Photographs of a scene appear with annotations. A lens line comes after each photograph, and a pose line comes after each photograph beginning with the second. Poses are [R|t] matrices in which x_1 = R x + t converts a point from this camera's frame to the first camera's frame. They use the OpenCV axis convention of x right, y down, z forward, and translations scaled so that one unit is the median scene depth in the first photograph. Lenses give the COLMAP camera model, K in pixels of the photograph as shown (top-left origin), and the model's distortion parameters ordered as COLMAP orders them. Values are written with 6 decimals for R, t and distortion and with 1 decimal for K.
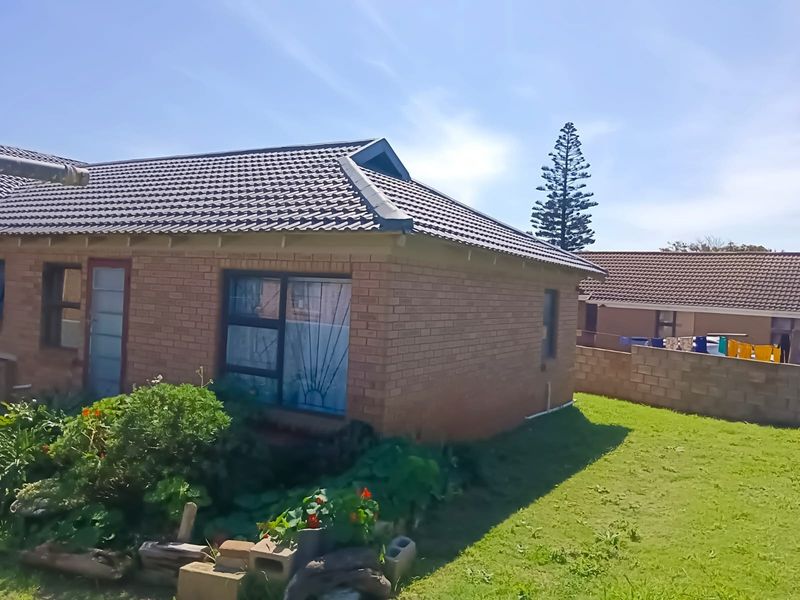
lens RADIAL K [[617.1, 0, 400.0], [0, 617.1, 300.0], [0, 0, 1]] dist [0.105640, -0.185816]
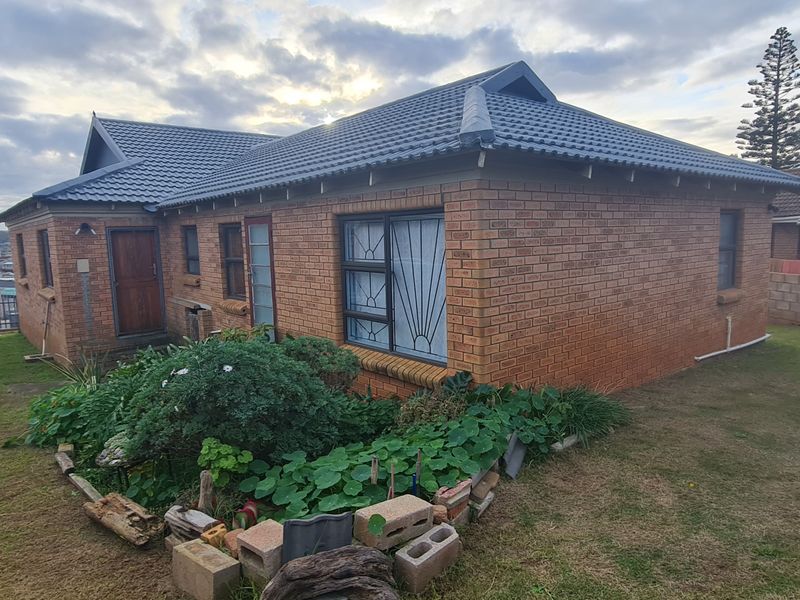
lens RADIAL K [[543.5, 0, 417.0], [0, 543.5, 301.7], [0, 0, 1]] dist [0.001622, -0.001343]
pose [[0.942155, -0.032951, -0.333555, 0.124363], [0.067878, 0.993293, 0.093601, 0.015307], [0.328234, -0.110828, 0.938072, 0.213870]]
